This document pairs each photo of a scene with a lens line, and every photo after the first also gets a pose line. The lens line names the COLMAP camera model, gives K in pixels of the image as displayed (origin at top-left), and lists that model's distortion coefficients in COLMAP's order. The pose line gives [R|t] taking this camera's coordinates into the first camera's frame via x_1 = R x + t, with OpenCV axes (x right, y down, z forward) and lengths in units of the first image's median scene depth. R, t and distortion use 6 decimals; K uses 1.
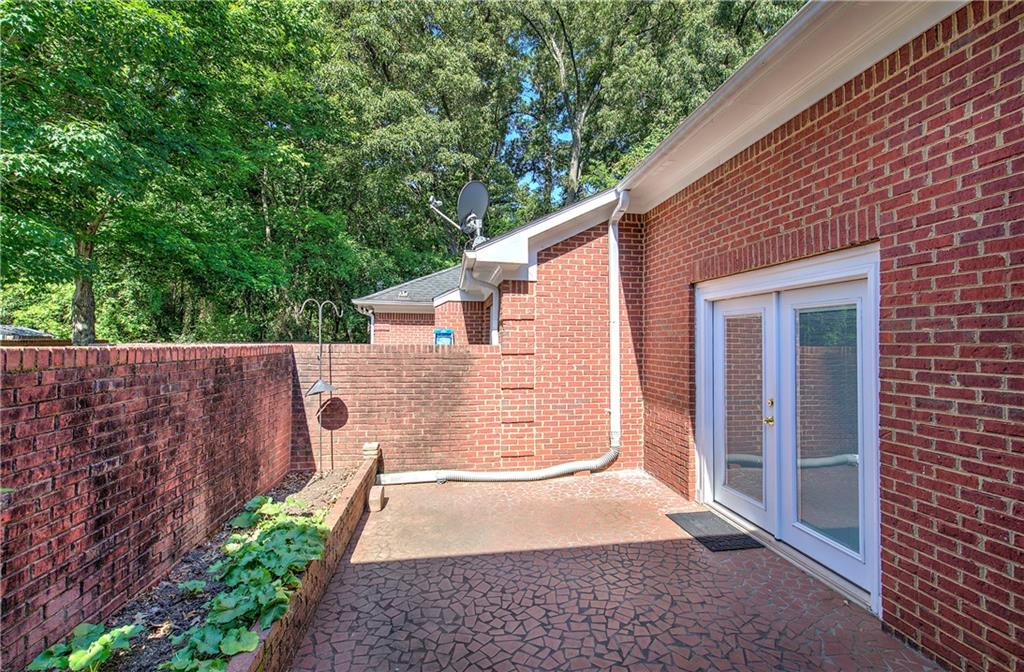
lens RADIAL K [[459.0, 0, 523.0], [0, 459.0, 330.8], [0, 0, 1]] dist [-0.001004, 0.000993]
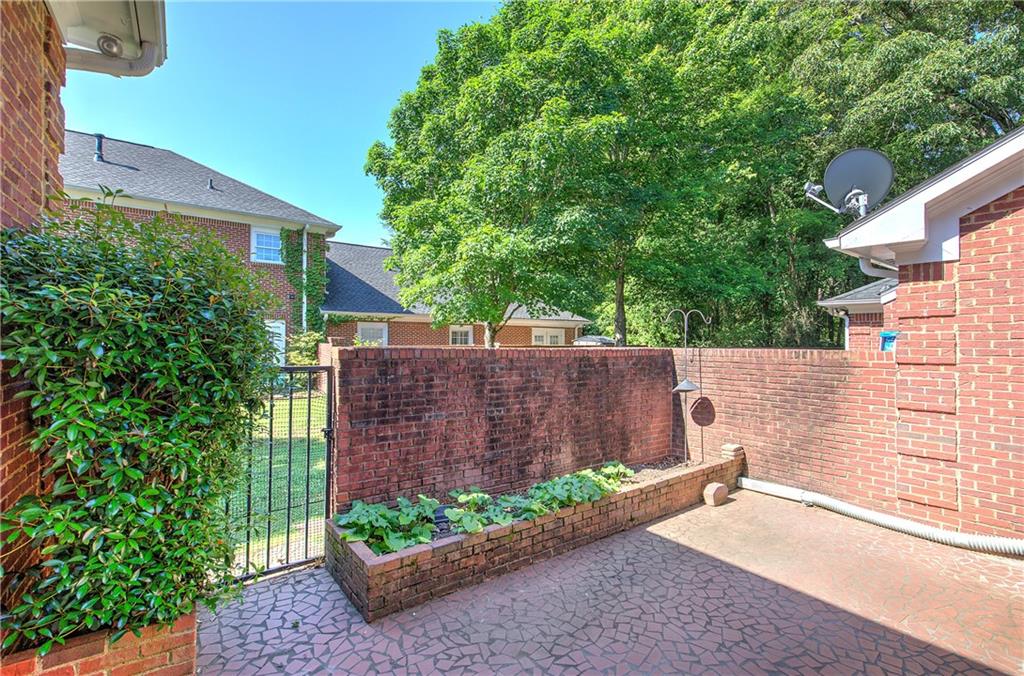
lens RADIAL K [[459.0, 0, 523.0], [0, 459.0, 332.8], [0, 0, 1]] dist [-0.001004, 0.000993]
pose [[0.462004, -0.024093, -0.886550, 0.524938], [0.017766, 0.999682, -0.017909, 0.004771], [0.886700, -0.007476, 0.462285, 0.149931]]
